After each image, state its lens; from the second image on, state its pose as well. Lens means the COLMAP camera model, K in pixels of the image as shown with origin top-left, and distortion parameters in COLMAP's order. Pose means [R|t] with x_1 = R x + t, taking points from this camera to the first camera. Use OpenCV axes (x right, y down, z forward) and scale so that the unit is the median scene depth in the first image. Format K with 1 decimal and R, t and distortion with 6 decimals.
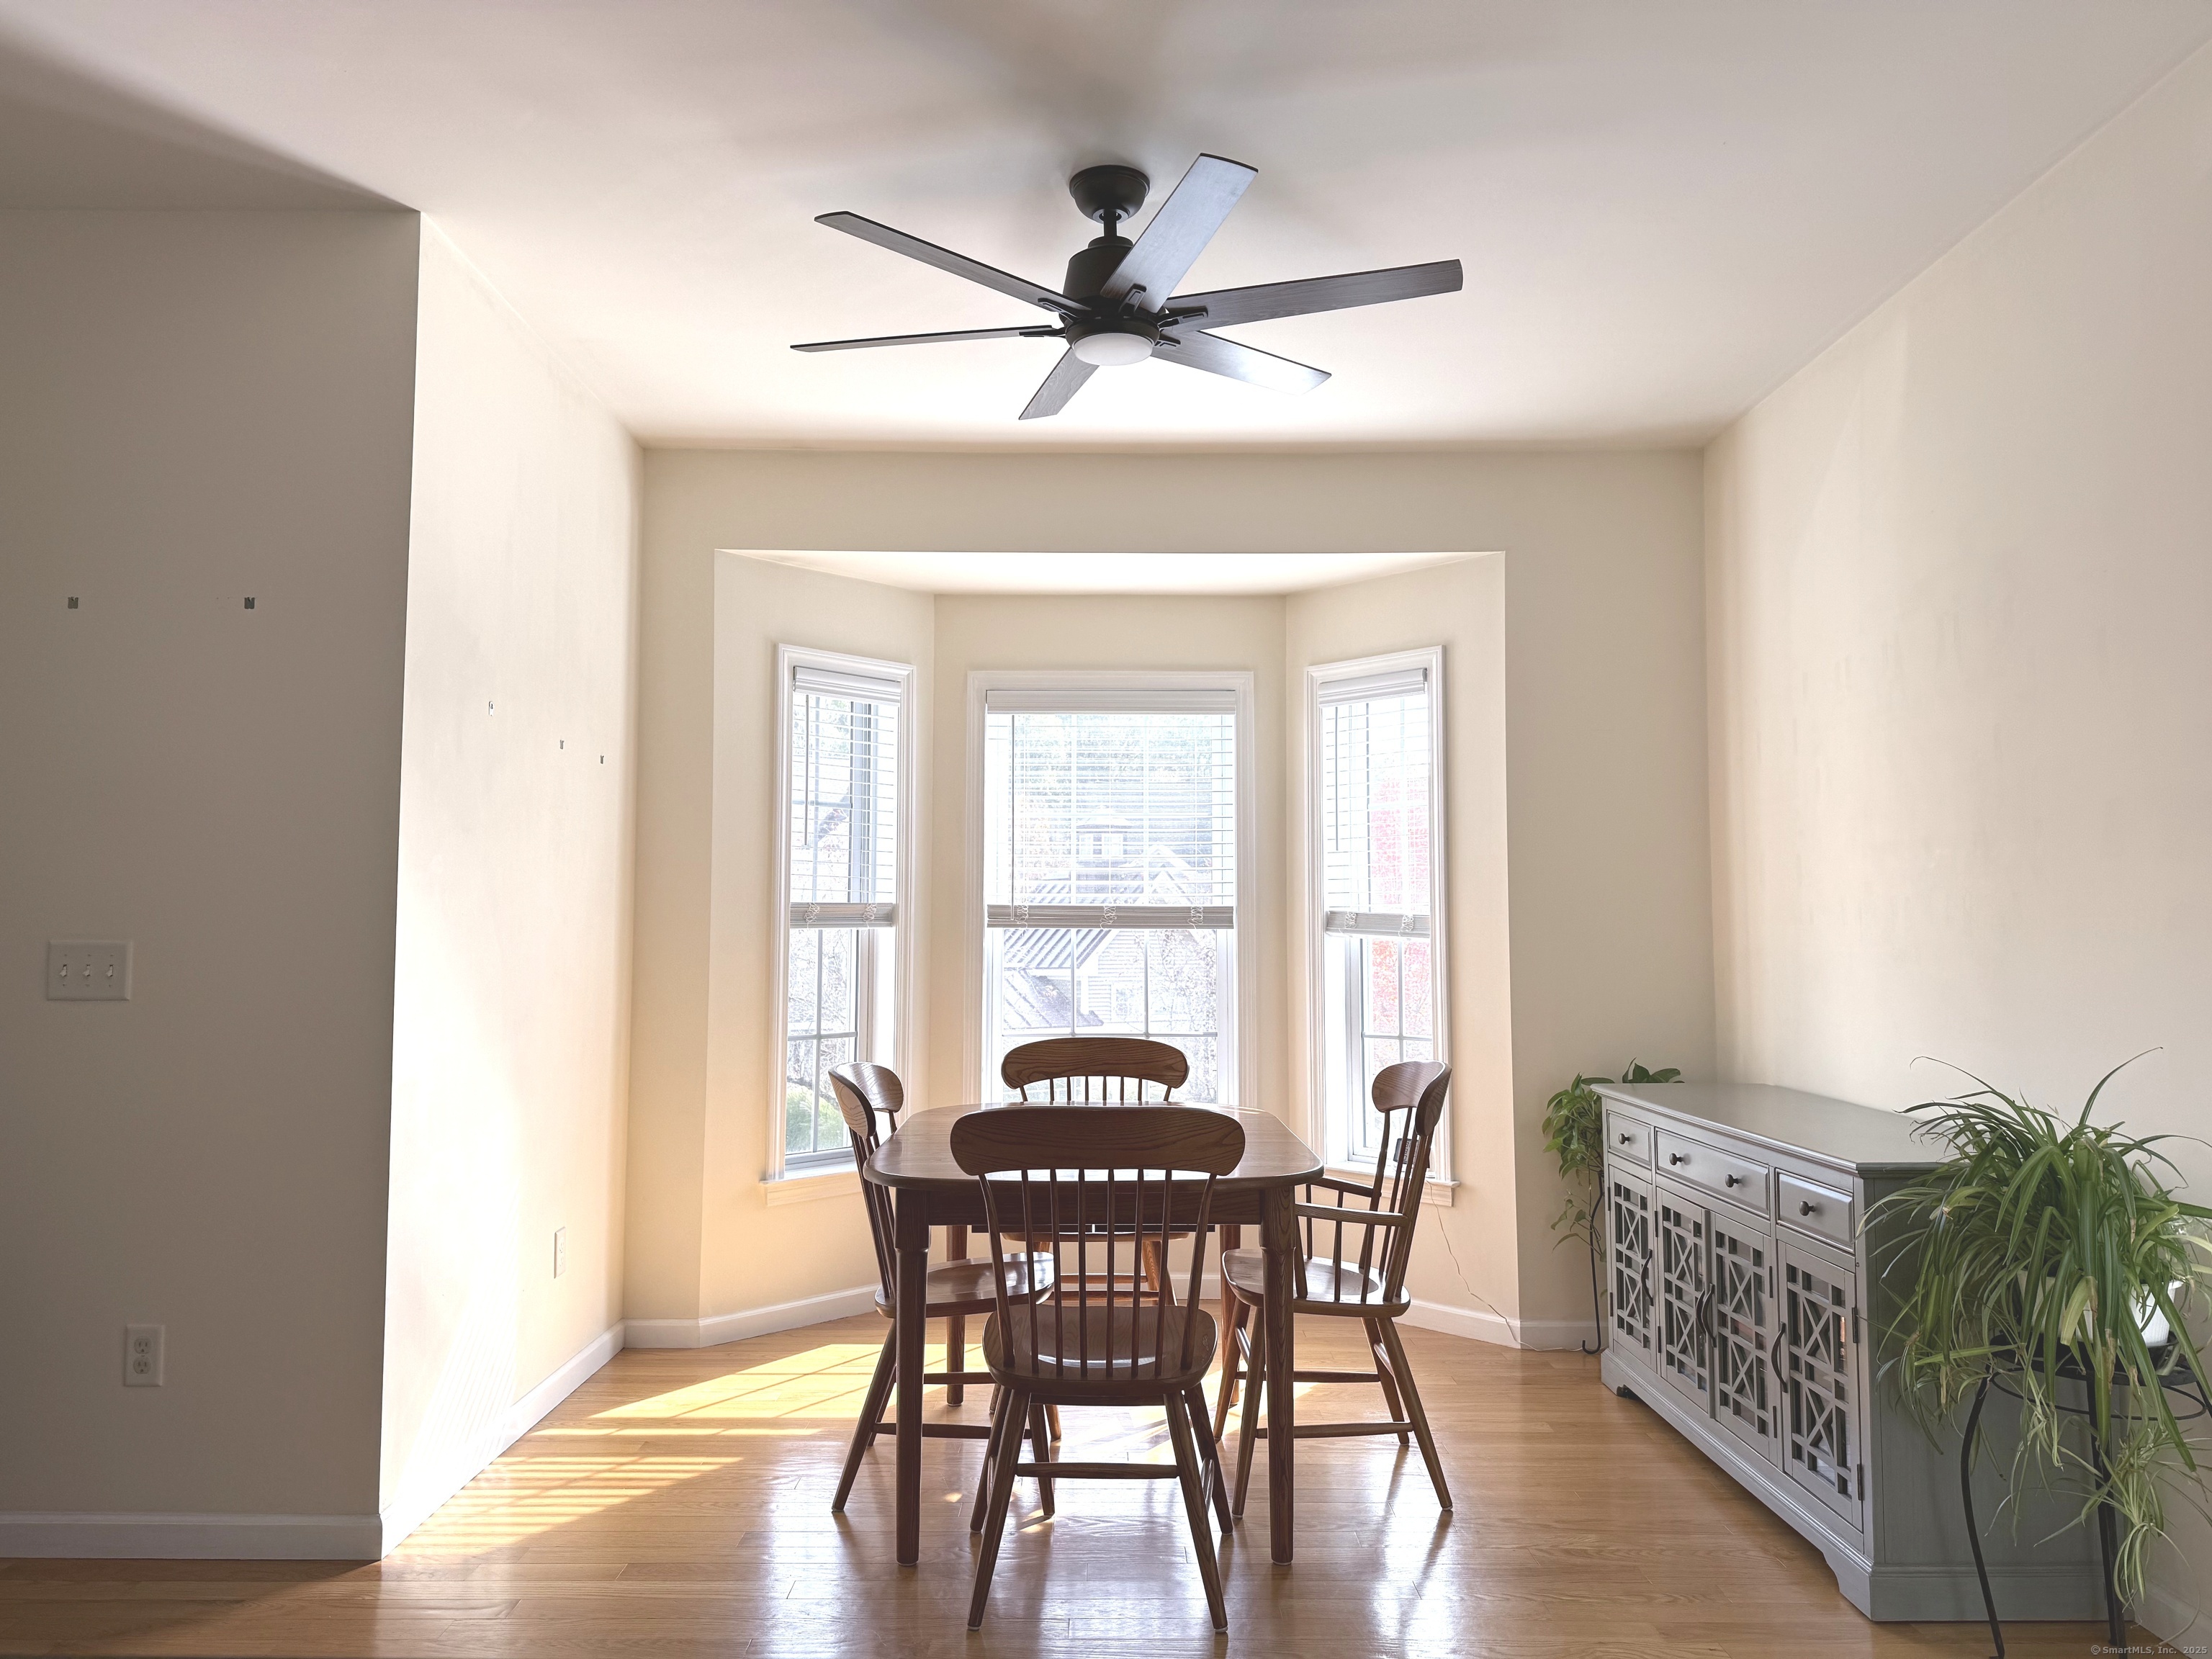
lens RADIAL K [[1547.1, 0, 1107.4], [0, 1547.1, 820.1], [0, 0, 1]] dist [0.065518, -0.074123]
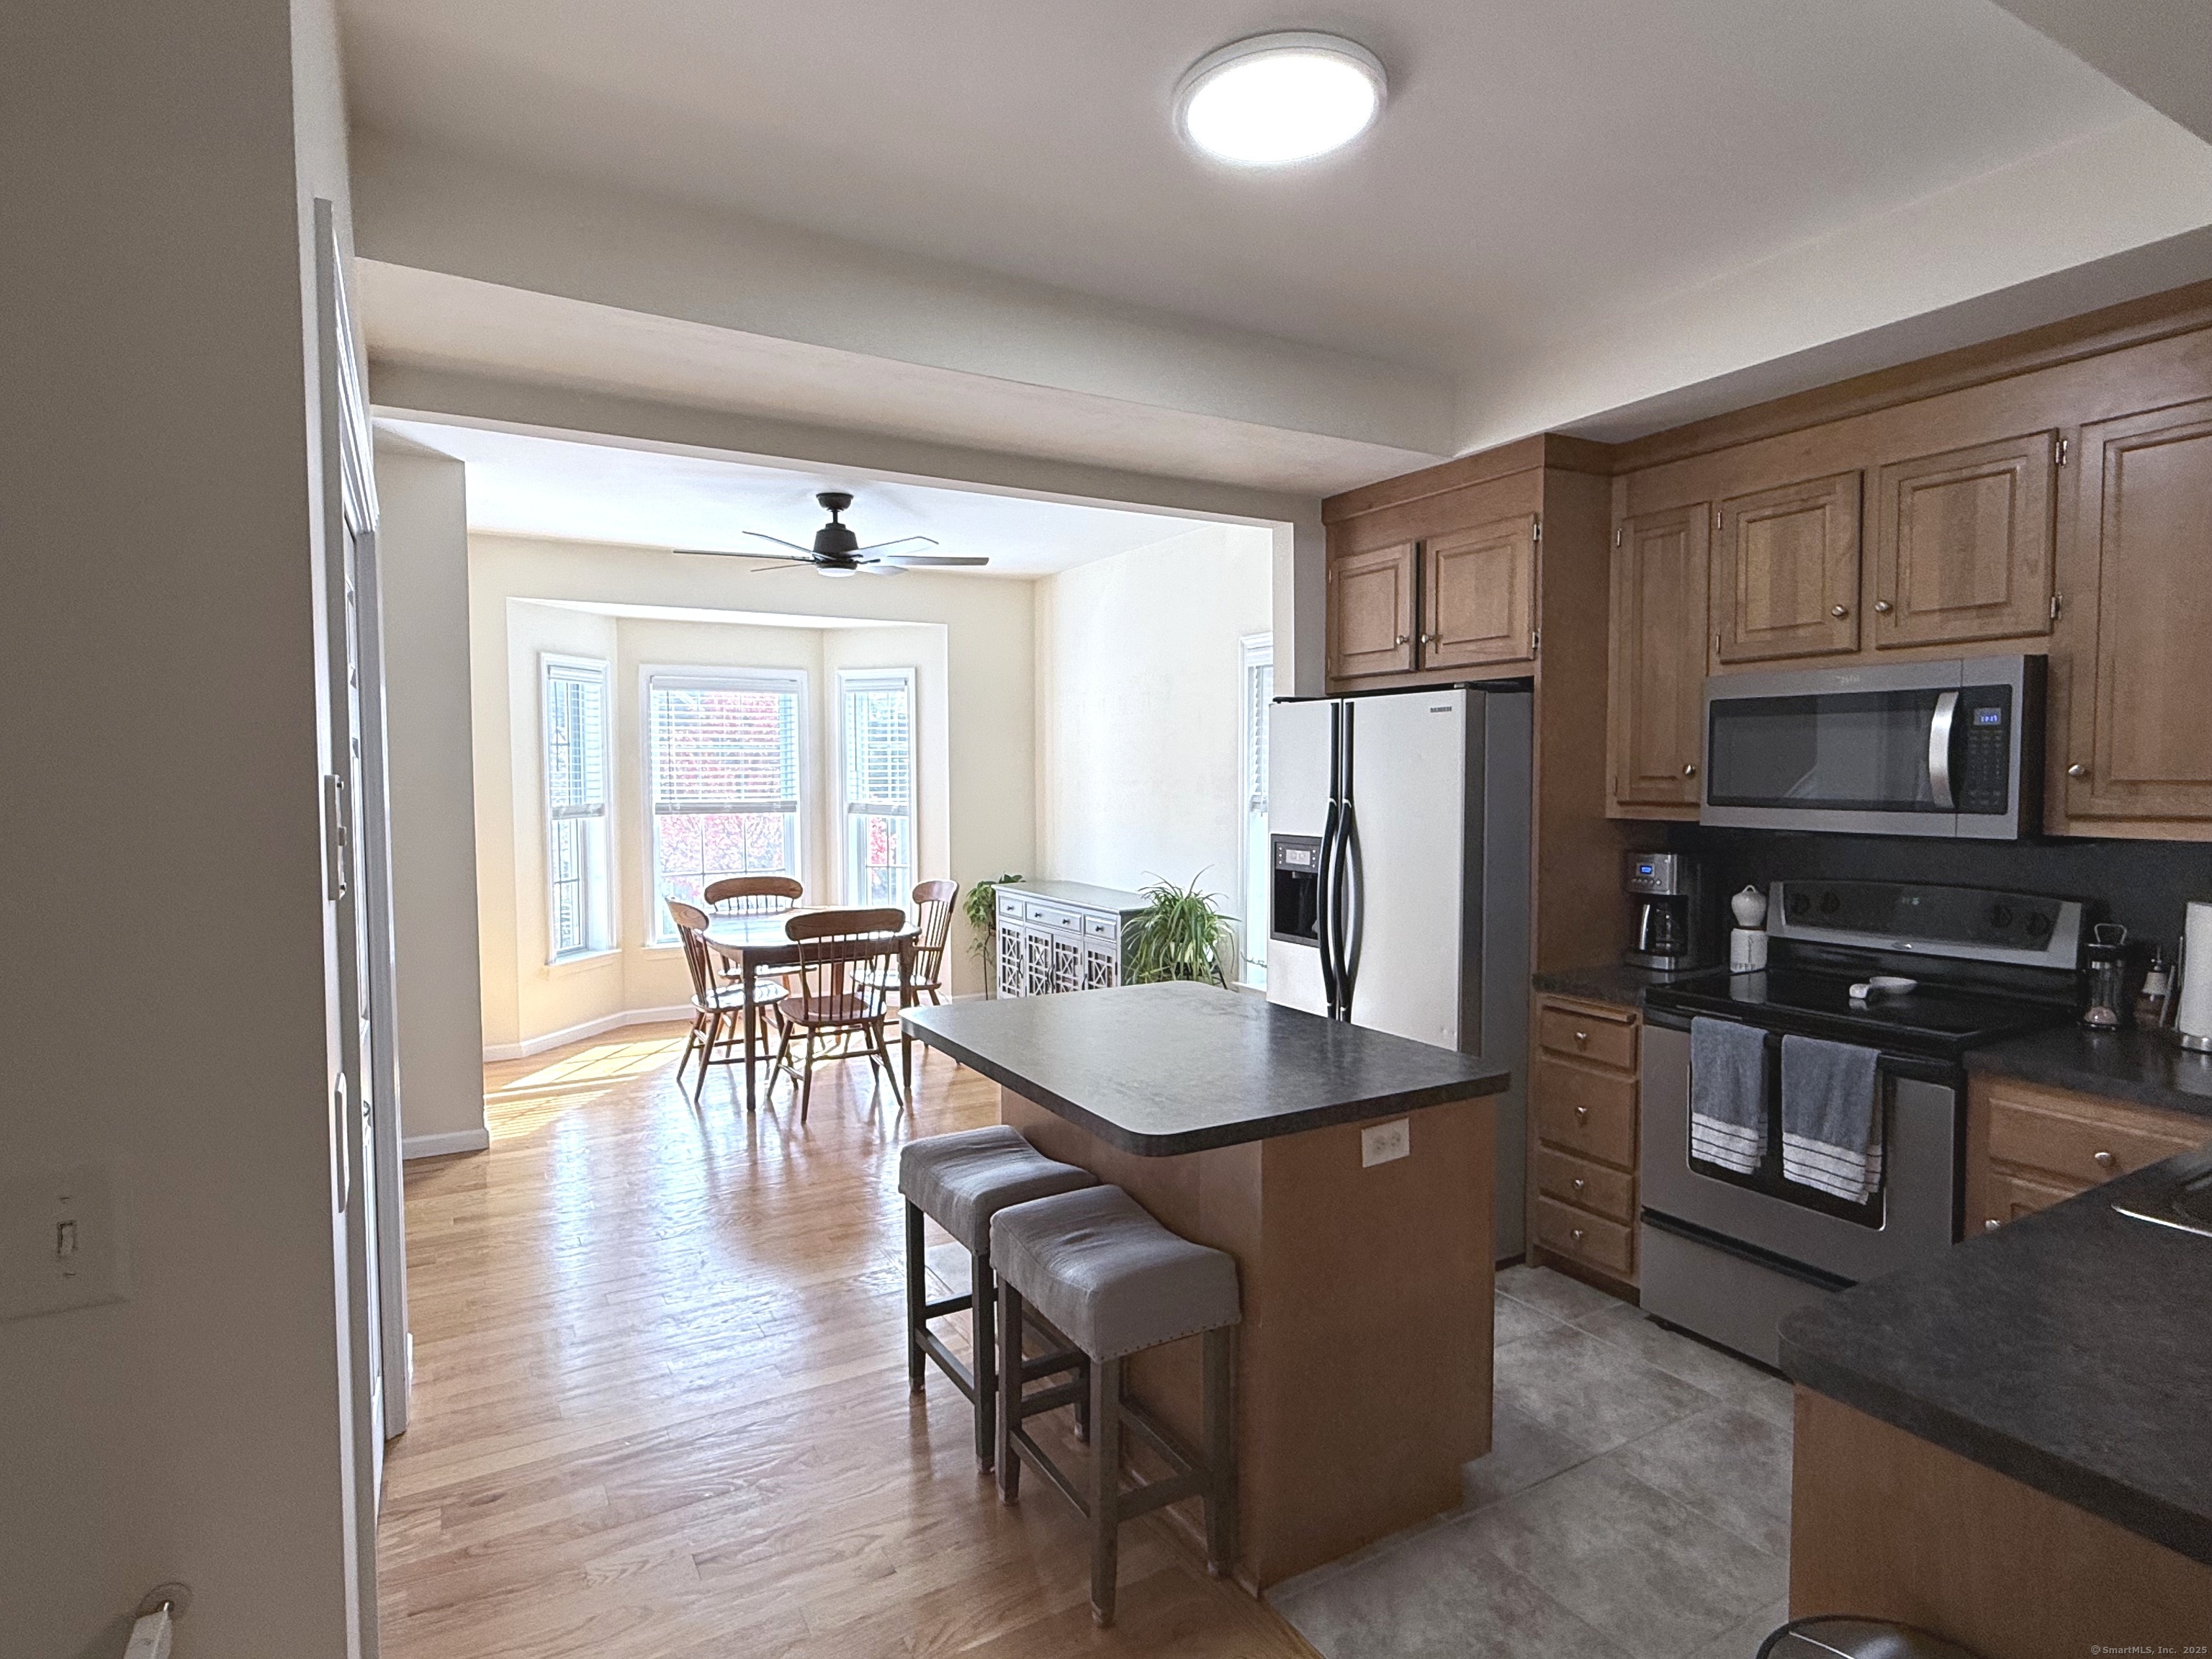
lens RADIAL K [[1169.3, 0, 1106.2], [0, 1169.3, 824.4], [0, 0, 1]] dist [-0.003663, -0.000216]
pose [[0.869598, -0.030816, 0.492798, -0.458567], [-0.029983, 0.992913, 0.114999, -0.139079], [-0.492849, -0.114779, 0.862511, -0.619495]]
